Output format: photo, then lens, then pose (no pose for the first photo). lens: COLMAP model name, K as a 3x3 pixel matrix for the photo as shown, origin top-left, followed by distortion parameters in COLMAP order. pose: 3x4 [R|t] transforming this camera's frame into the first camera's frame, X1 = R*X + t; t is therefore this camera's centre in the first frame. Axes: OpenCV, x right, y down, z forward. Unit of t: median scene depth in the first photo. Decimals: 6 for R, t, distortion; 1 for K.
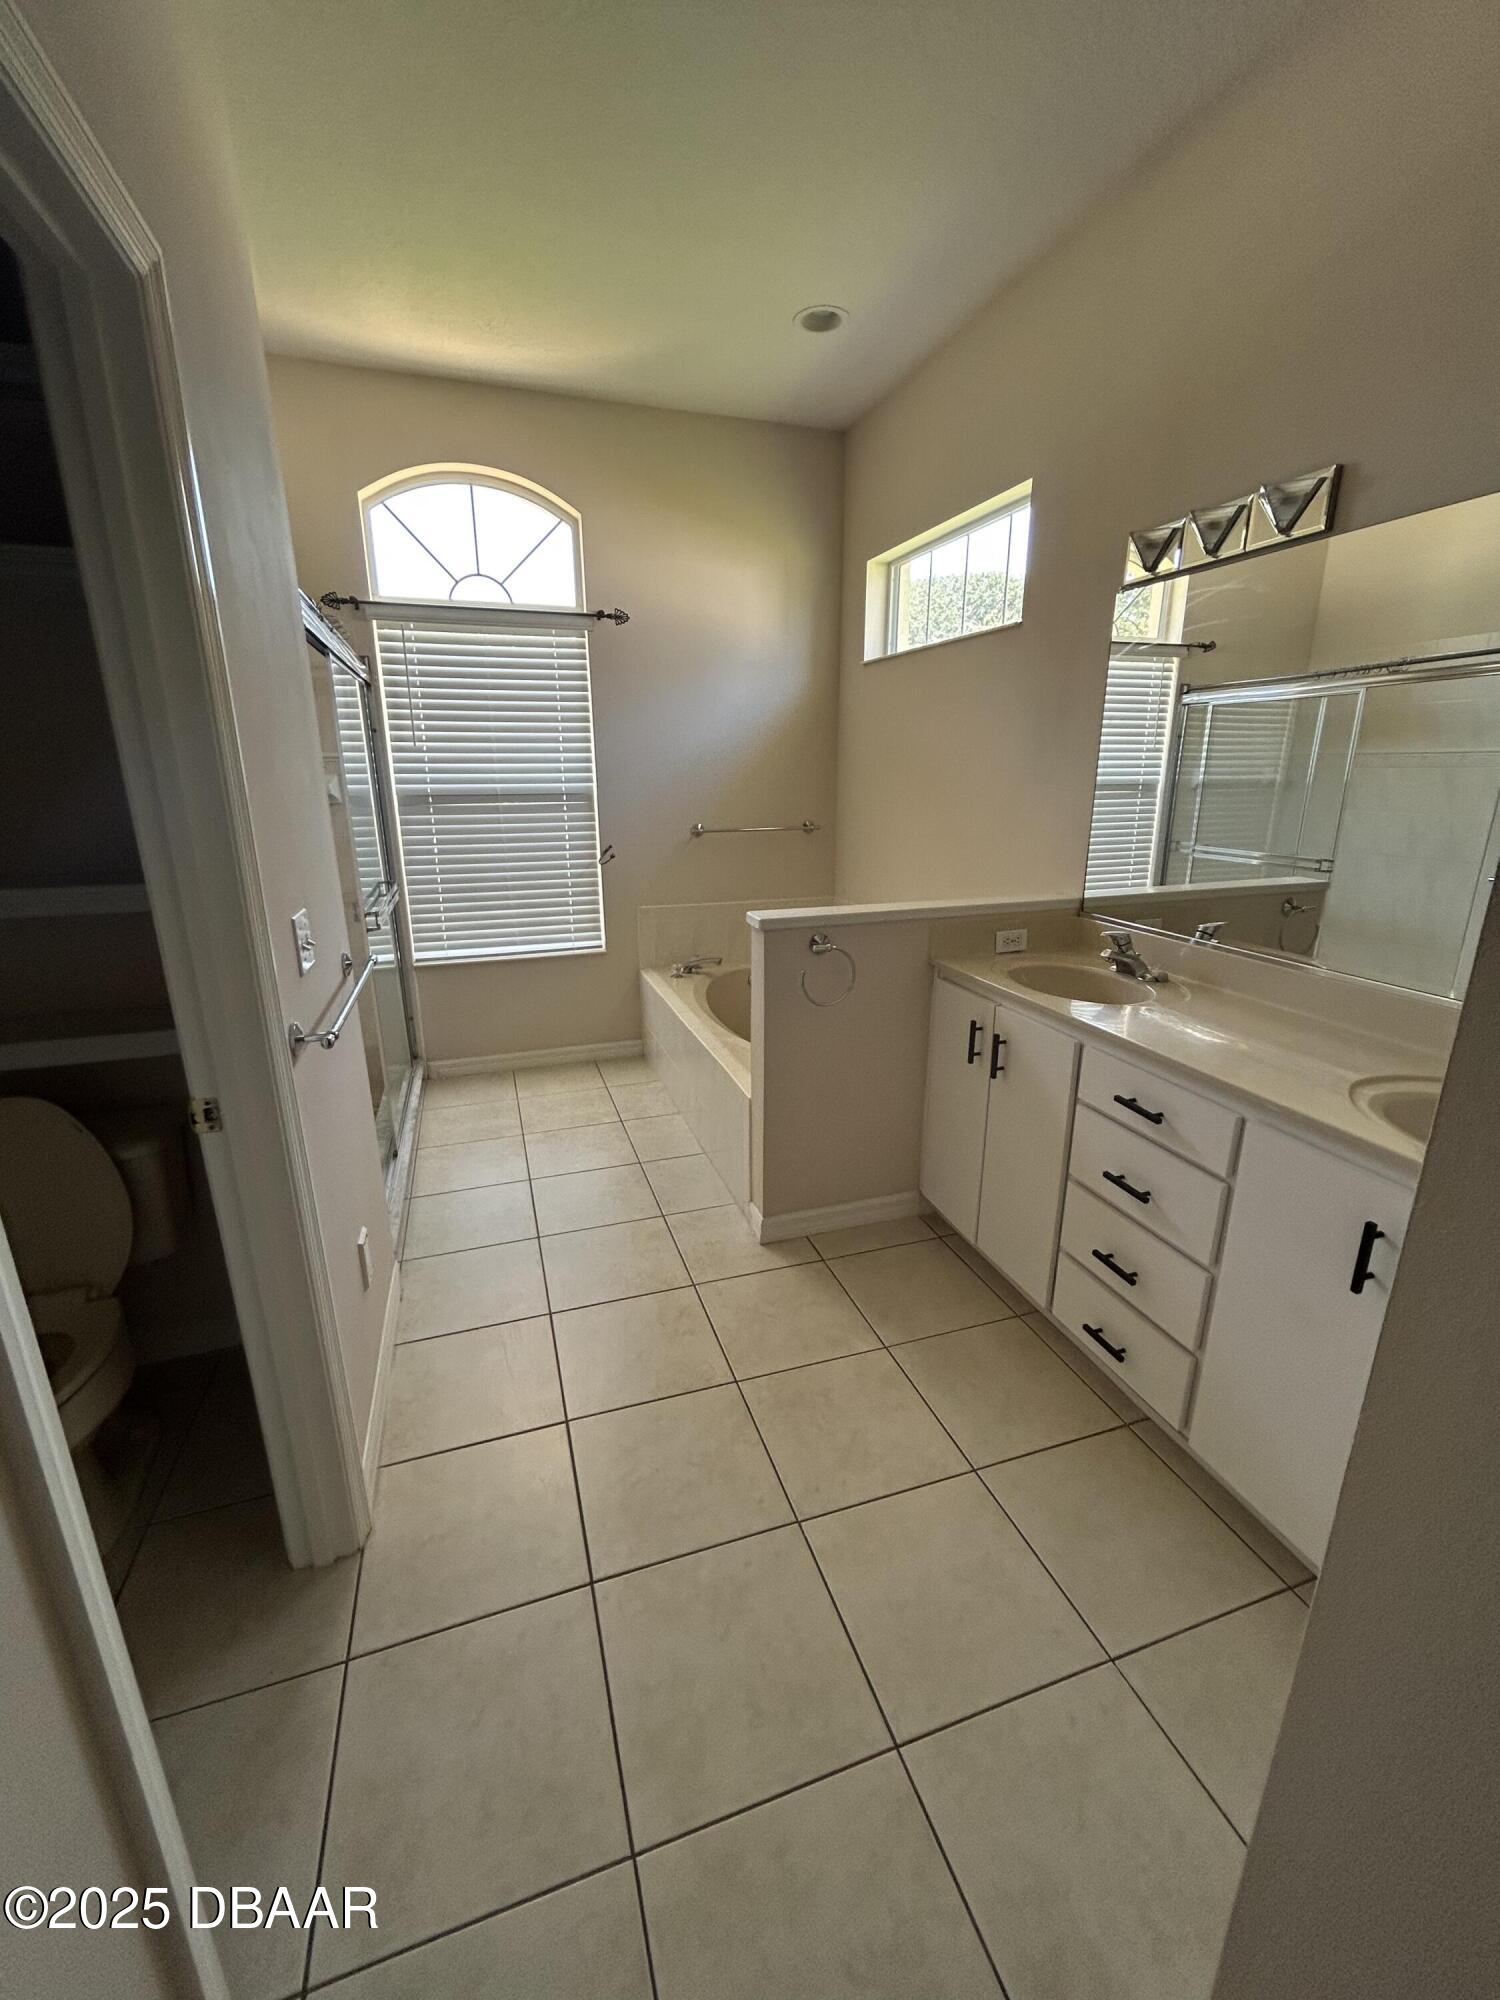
lens RADIAL K [[812.6, 0, 754.3], [0, 812.6, 999.7], [0, 0, 1]] dist [0.001144, 0.000545]
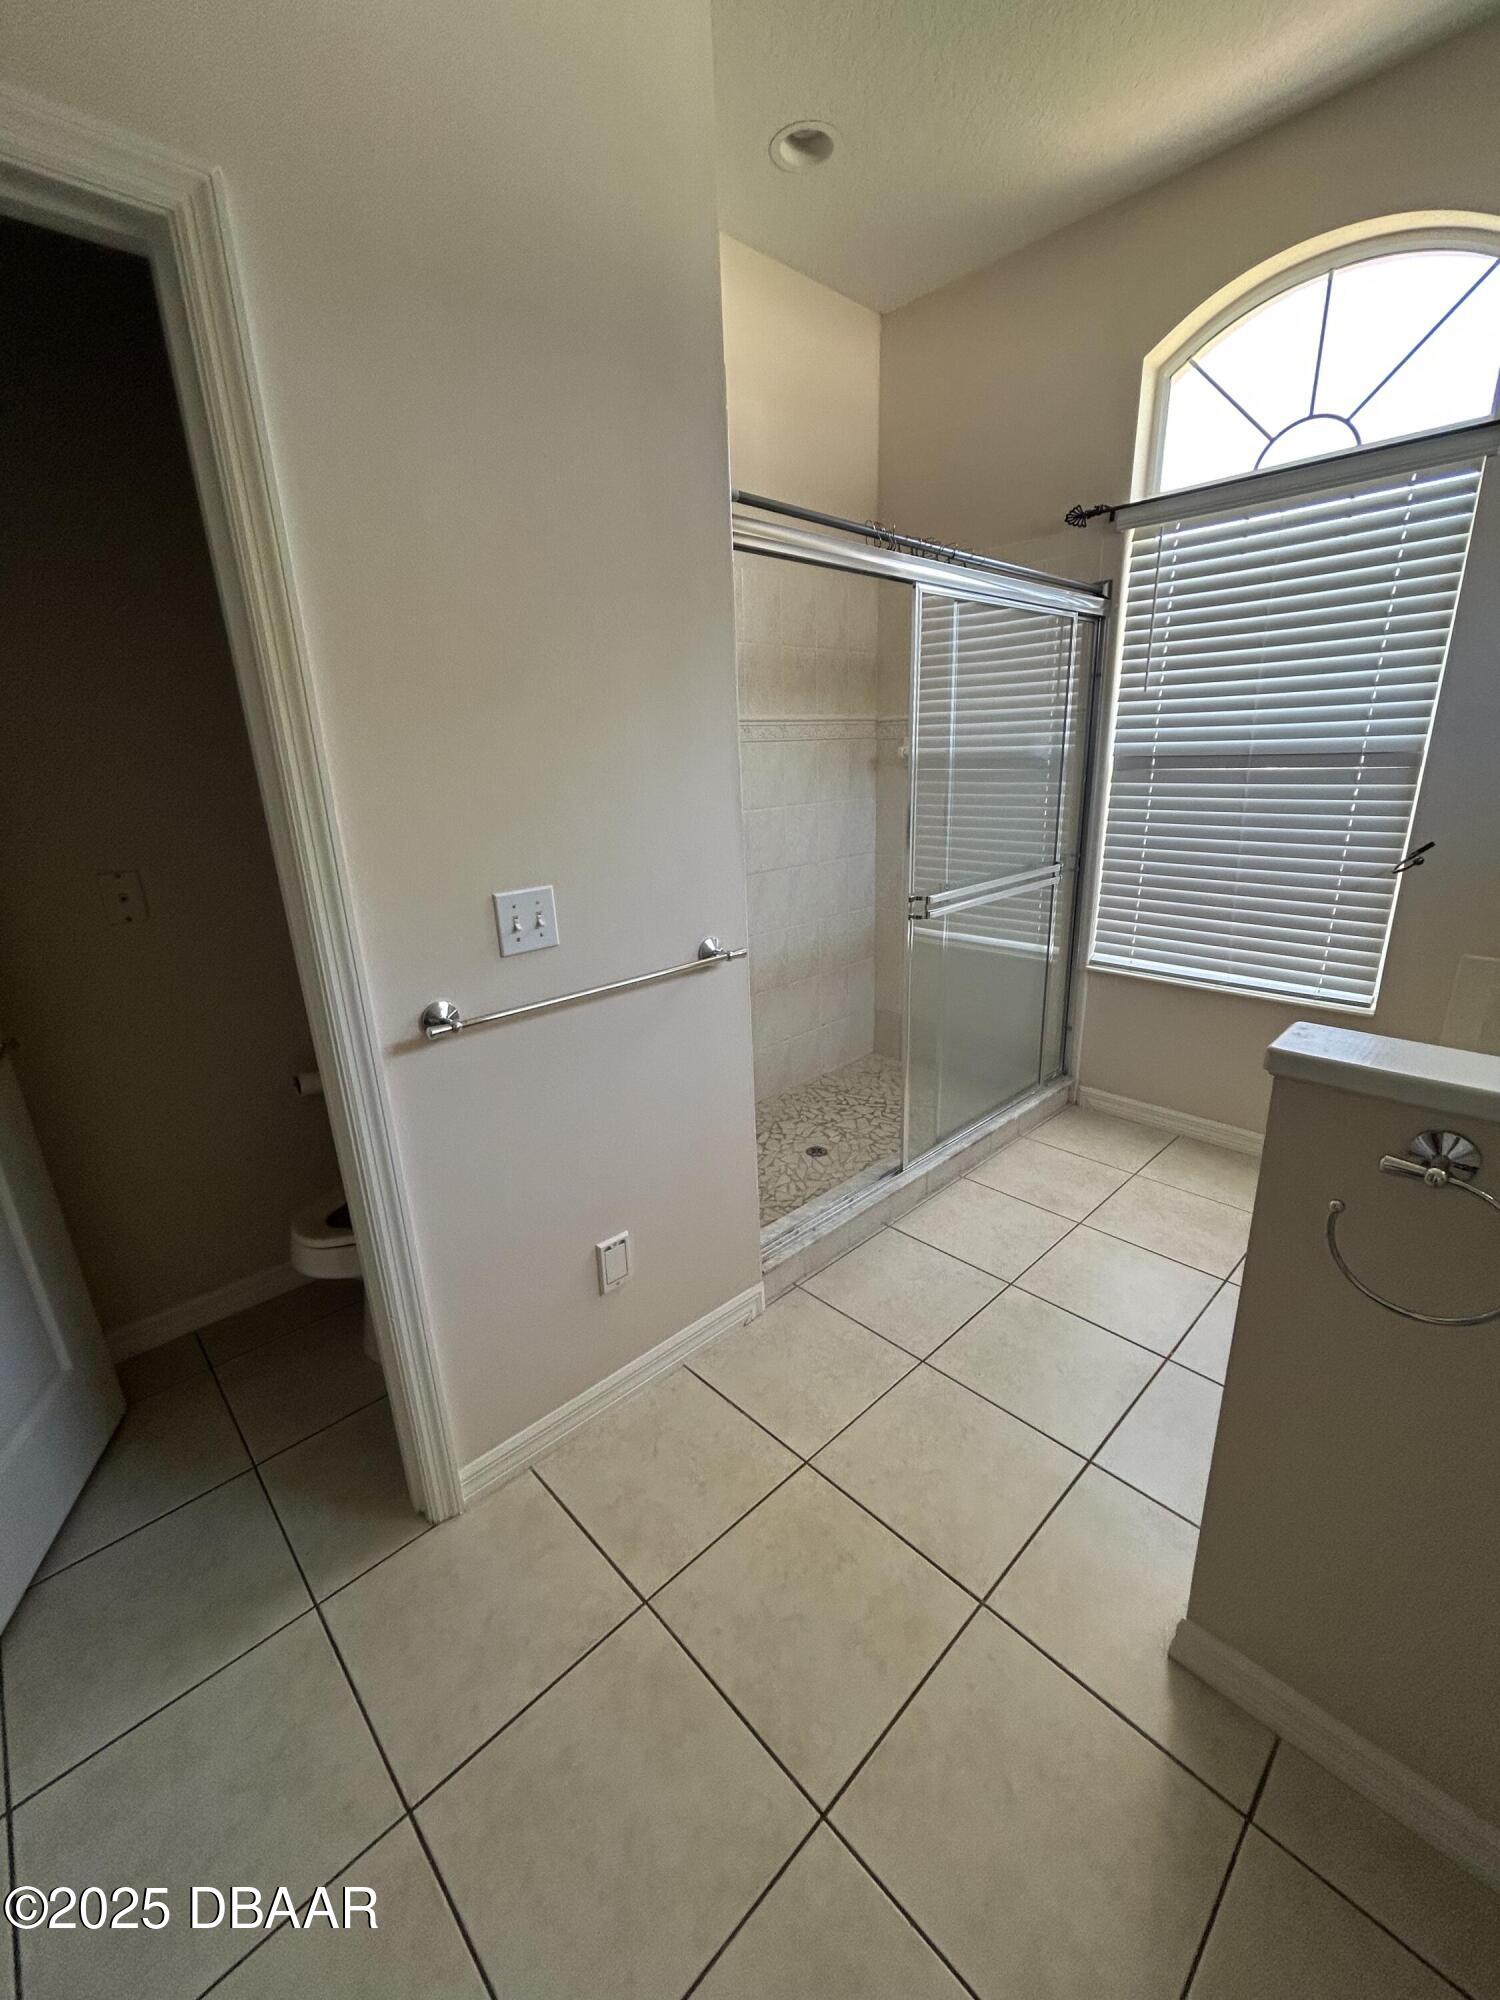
lens RADIAL K [[812.6, 0, 754.3], [0, 812.6, 999.7], [0, 0, 1]] dist [0.001144, 0.000545]
pose [[0.425976, 0.258518, -0.867014, 0.162131], [-0.219665, 0.959185, 0.178076, -0.086726], [0.877663, 0.114596, 0.465377, 0.345203]]
